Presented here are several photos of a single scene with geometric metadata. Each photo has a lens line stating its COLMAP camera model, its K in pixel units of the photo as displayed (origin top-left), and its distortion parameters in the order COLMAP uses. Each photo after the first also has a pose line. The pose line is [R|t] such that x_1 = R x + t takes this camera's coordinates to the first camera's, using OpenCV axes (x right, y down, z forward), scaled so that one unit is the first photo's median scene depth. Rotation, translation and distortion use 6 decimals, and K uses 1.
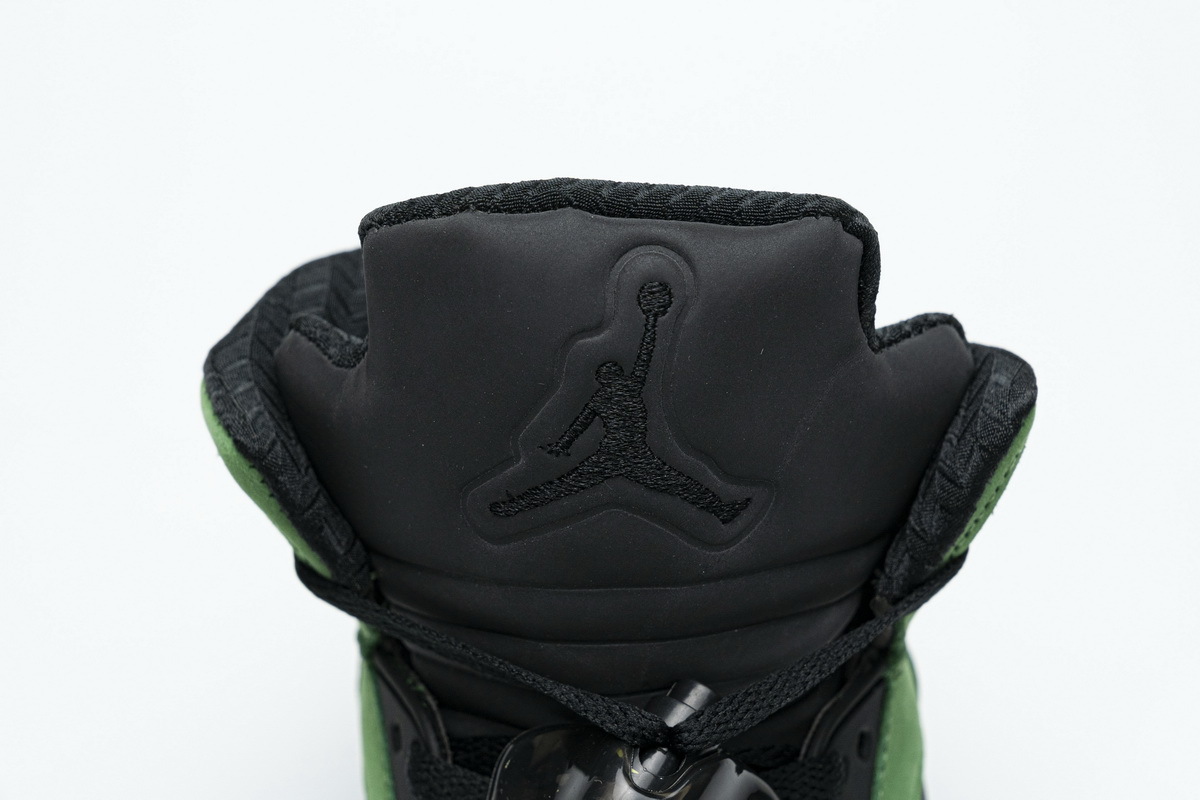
lens RADIAL K [[2377.8, 0, 603.3], [0, 2377.8, 399.0], [0, 0, 1]] dist [0.036571, 0.000000]
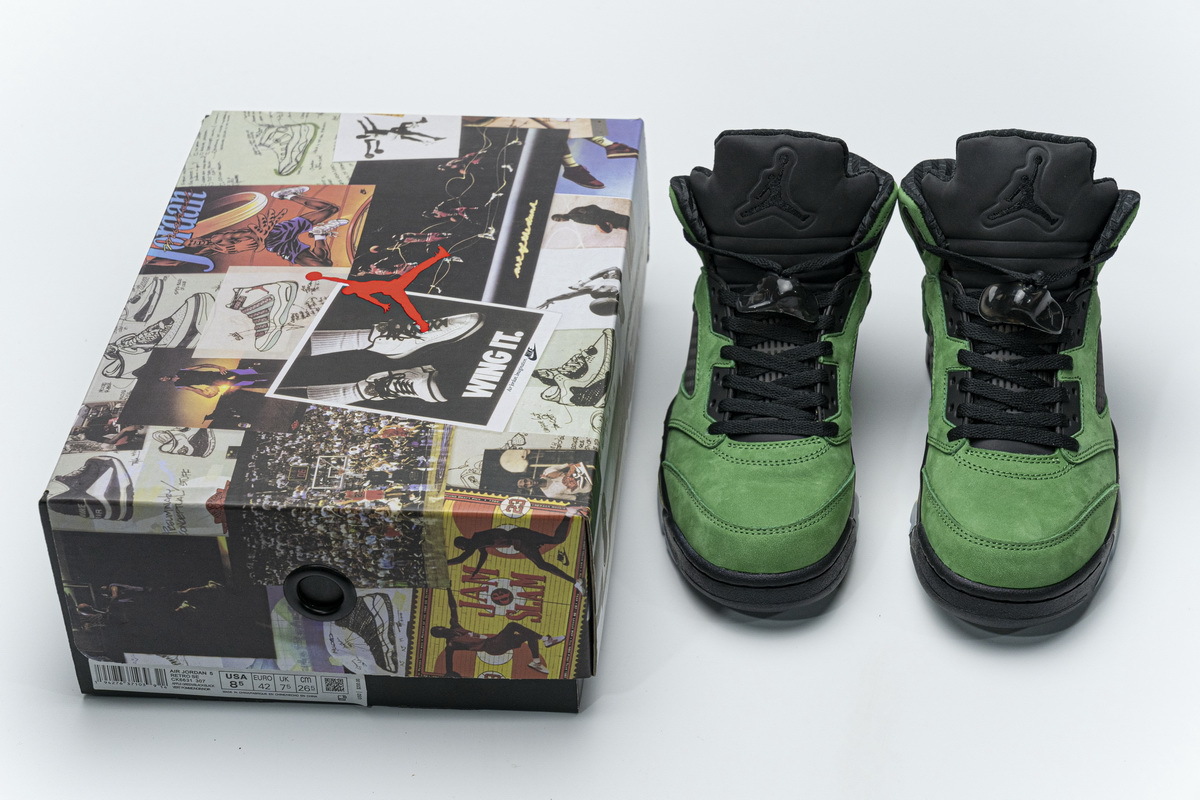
lens RADIAL K [[2377.8, 0, 600.0], [0, 2377.8, 403.2], [0, 0, 1]] dist [0.036571, 0.000000]
pose [[0.995867, 0.059874, -0.068289, -0.367982], [-0.063956, 0.996193, -0.059232, 0.576882], [0.064483, 0.063355, 0.995906, -2.637932]]
